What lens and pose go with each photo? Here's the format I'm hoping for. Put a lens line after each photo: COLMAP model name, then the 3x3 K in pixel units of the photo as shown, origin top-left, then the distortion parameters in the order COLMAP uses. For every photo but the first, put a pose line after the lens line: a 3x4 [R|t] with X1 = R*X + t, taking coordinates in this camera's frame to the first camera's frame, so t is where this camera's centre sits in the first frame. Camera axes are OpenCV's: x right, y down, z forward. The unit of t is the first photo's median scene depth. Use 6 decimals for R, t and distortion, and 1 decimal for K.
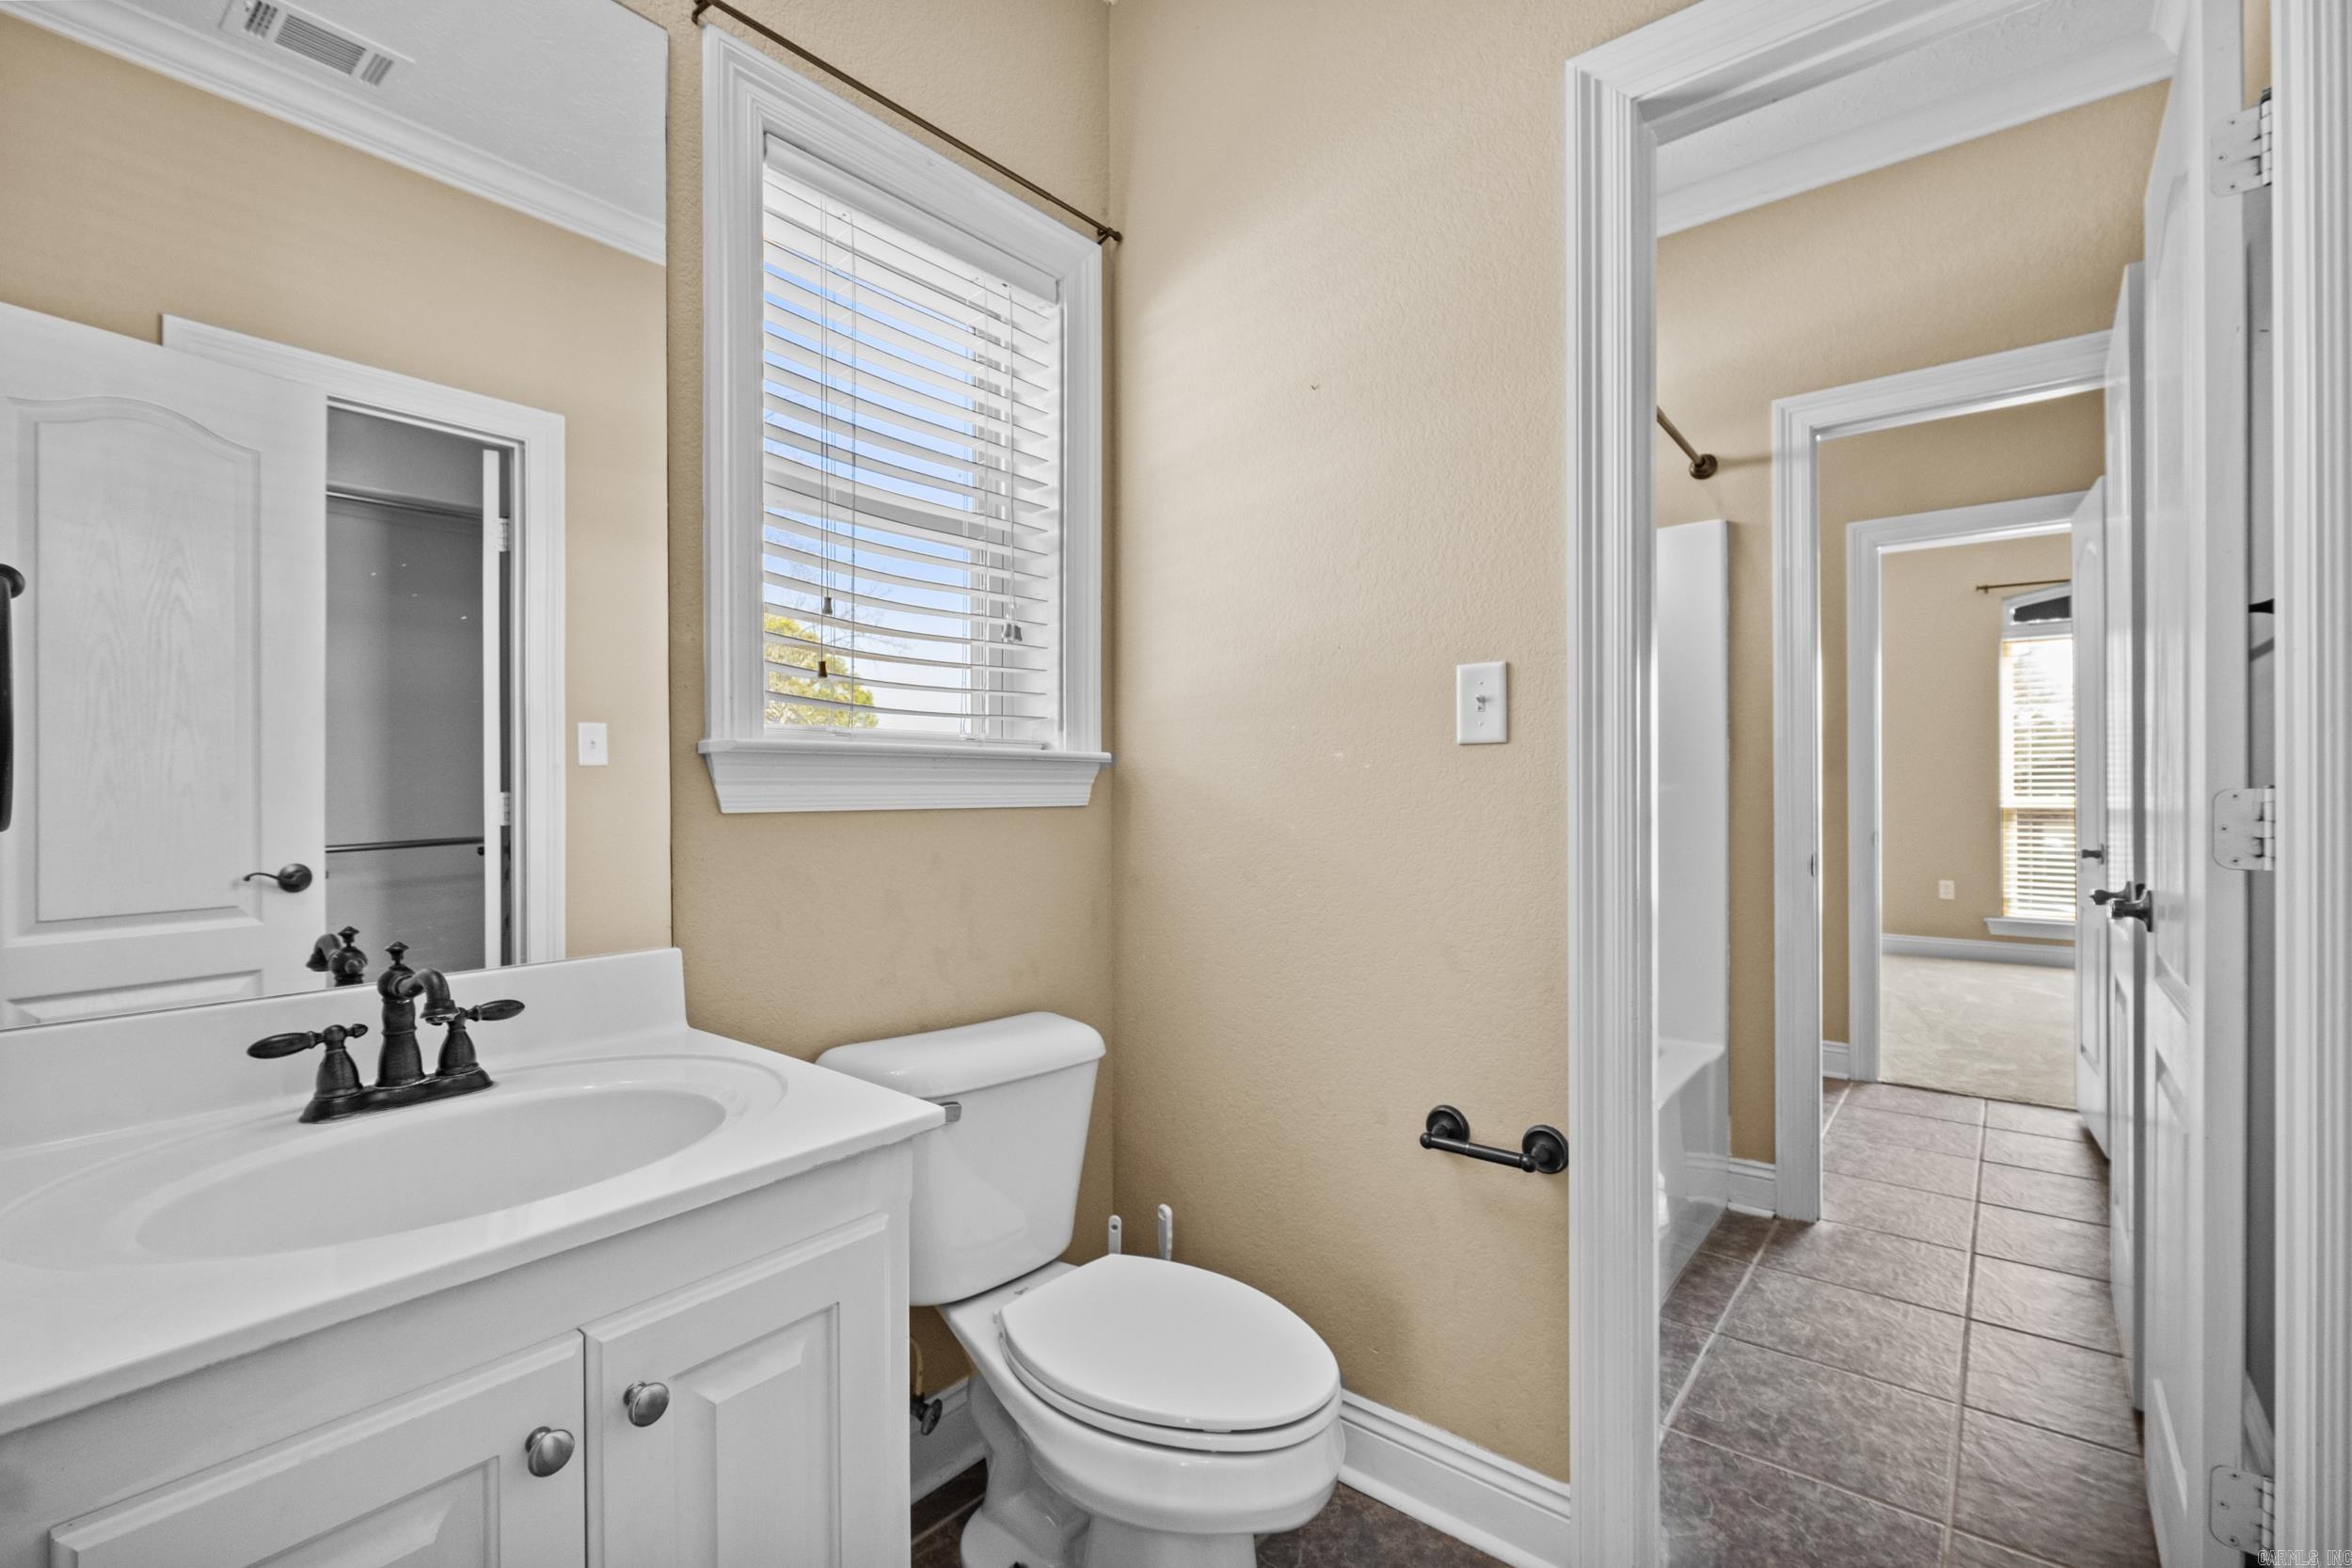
lens RADIAL K [[1011.0, 0, 1177.2], [0, 1011.0, 797.2], [0, 0, 1]] dist [-0.001410, 0.000106]
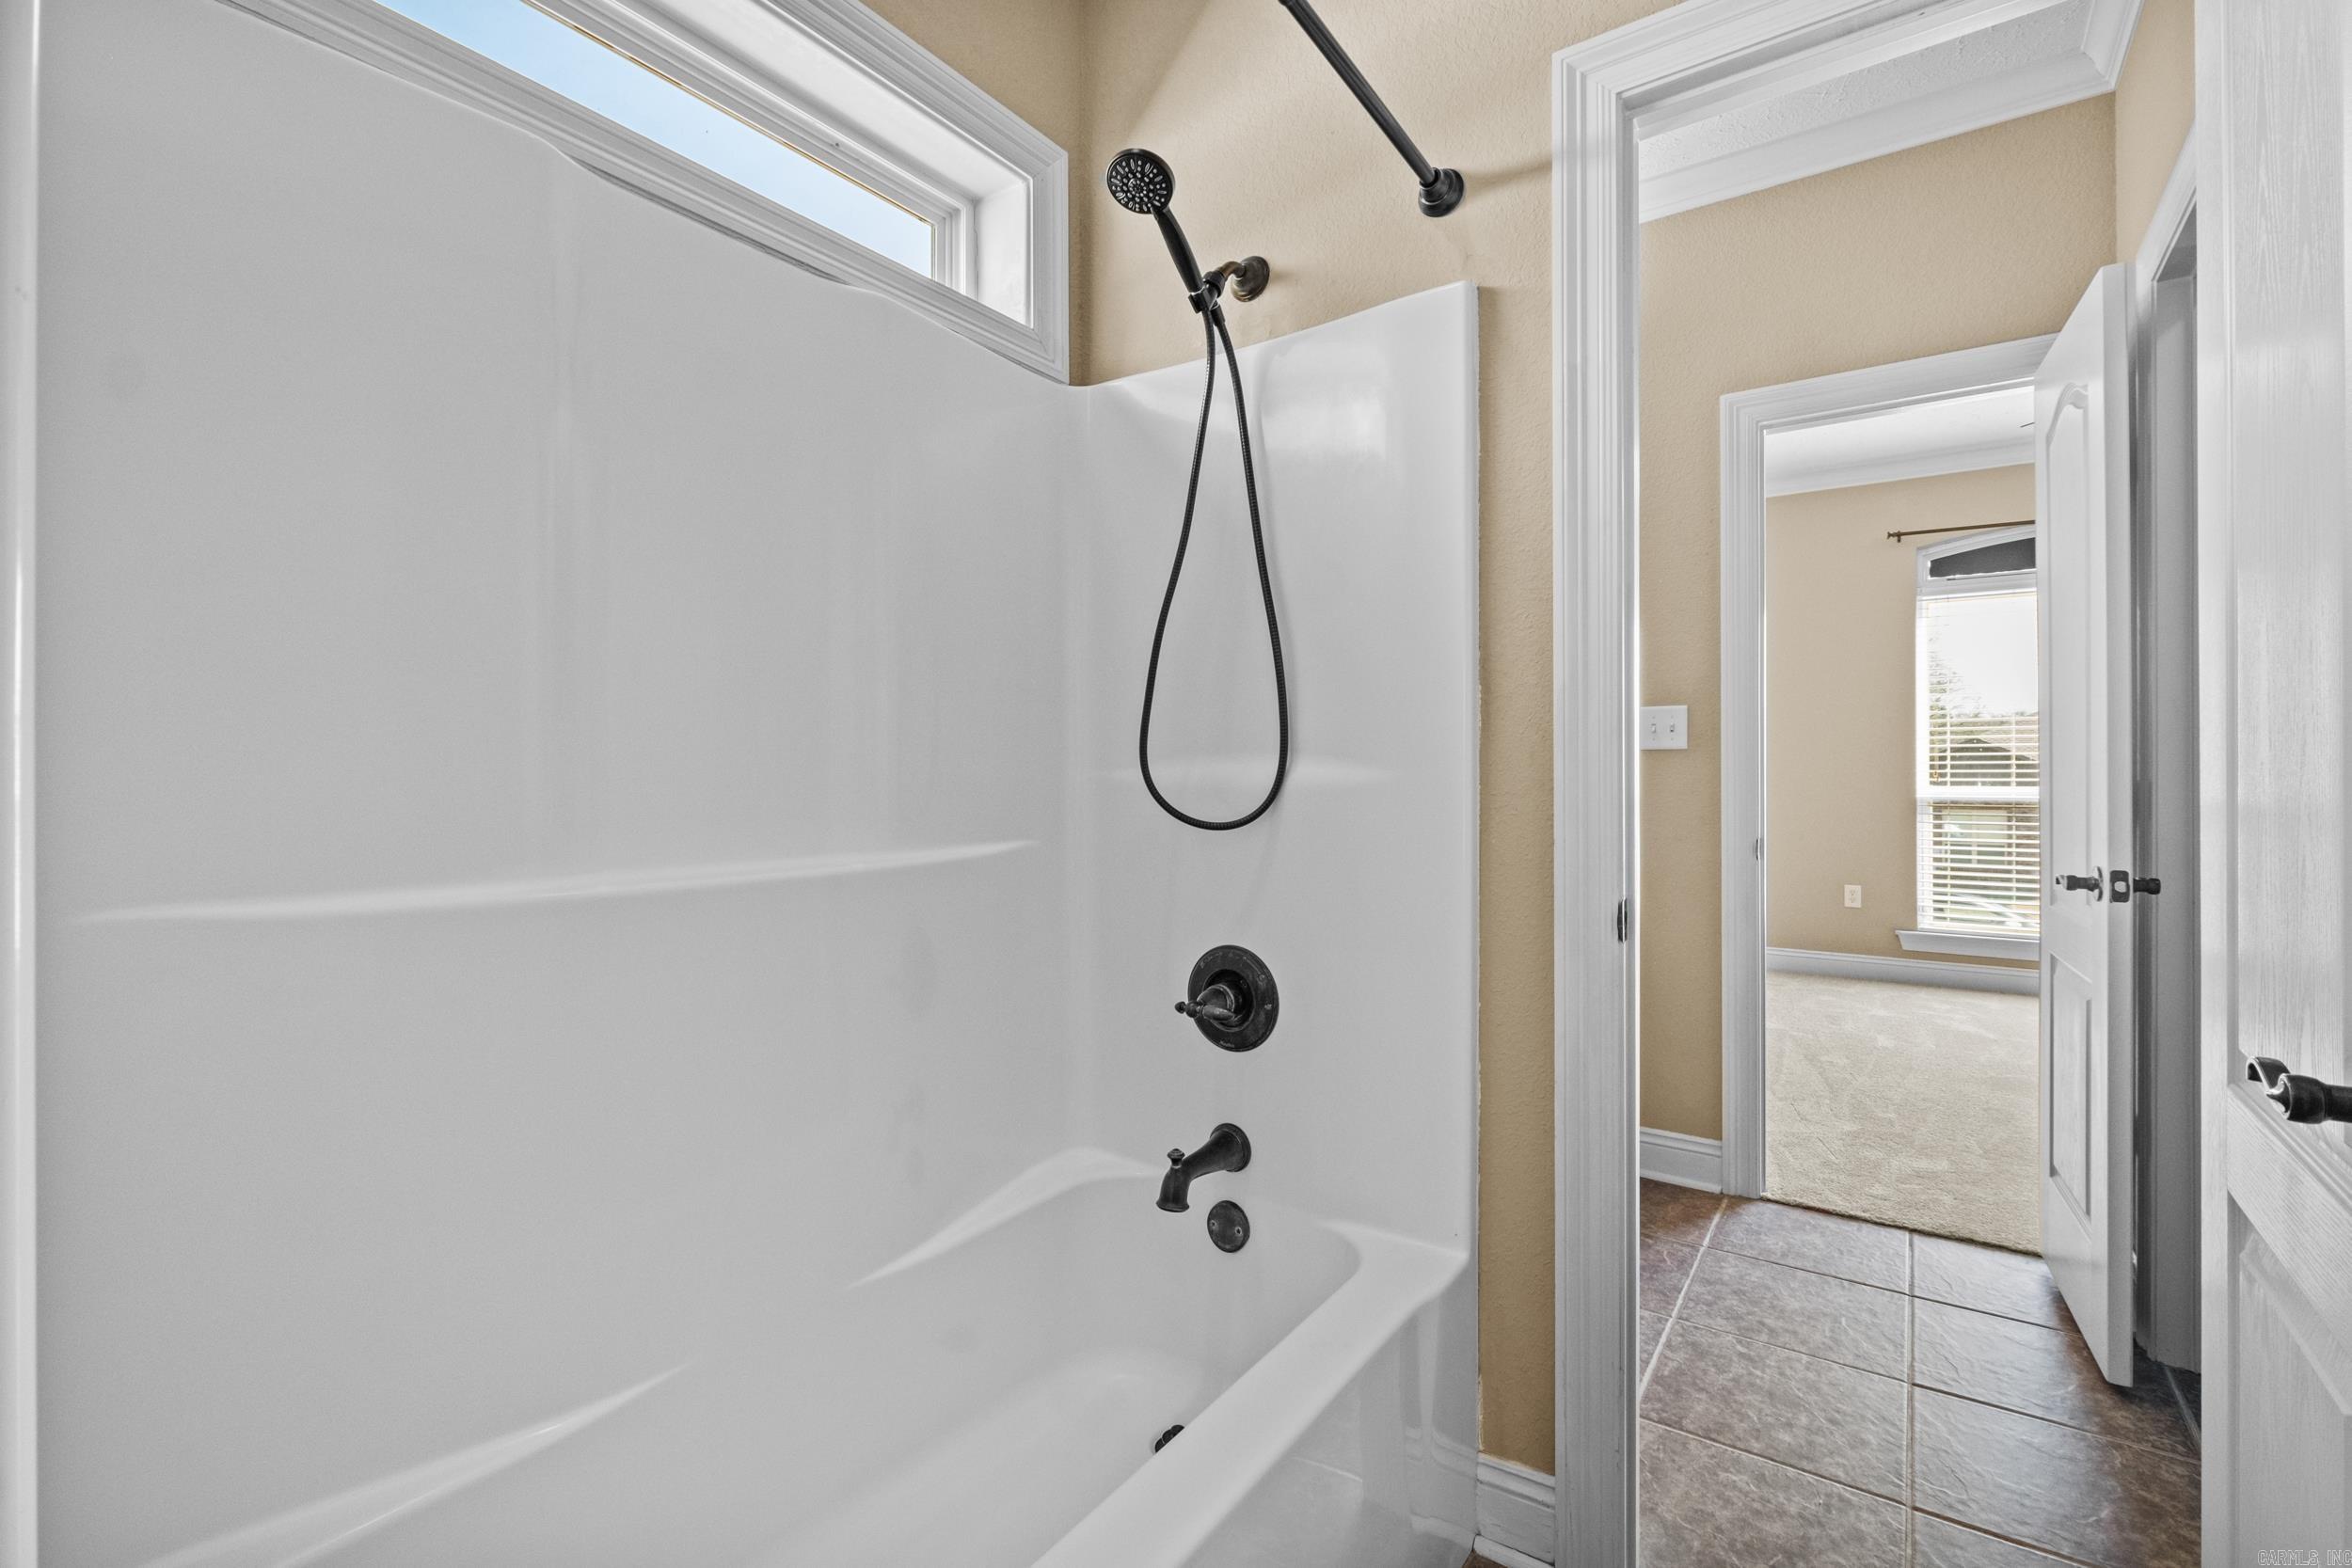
lens RADIAL K [[1022.1, 0, 1171.9], [0, 1022.1, 779.1], [0, 0, 1]] dist [-0.002740, -0.000433]
pose [[0.997905, 0.003352, 0.064614, 0.273516], [-0.003231, 0.999993, -0.001973, -0.004183], [-0.064620, 0.001760, 0.997908, 0.366136]]
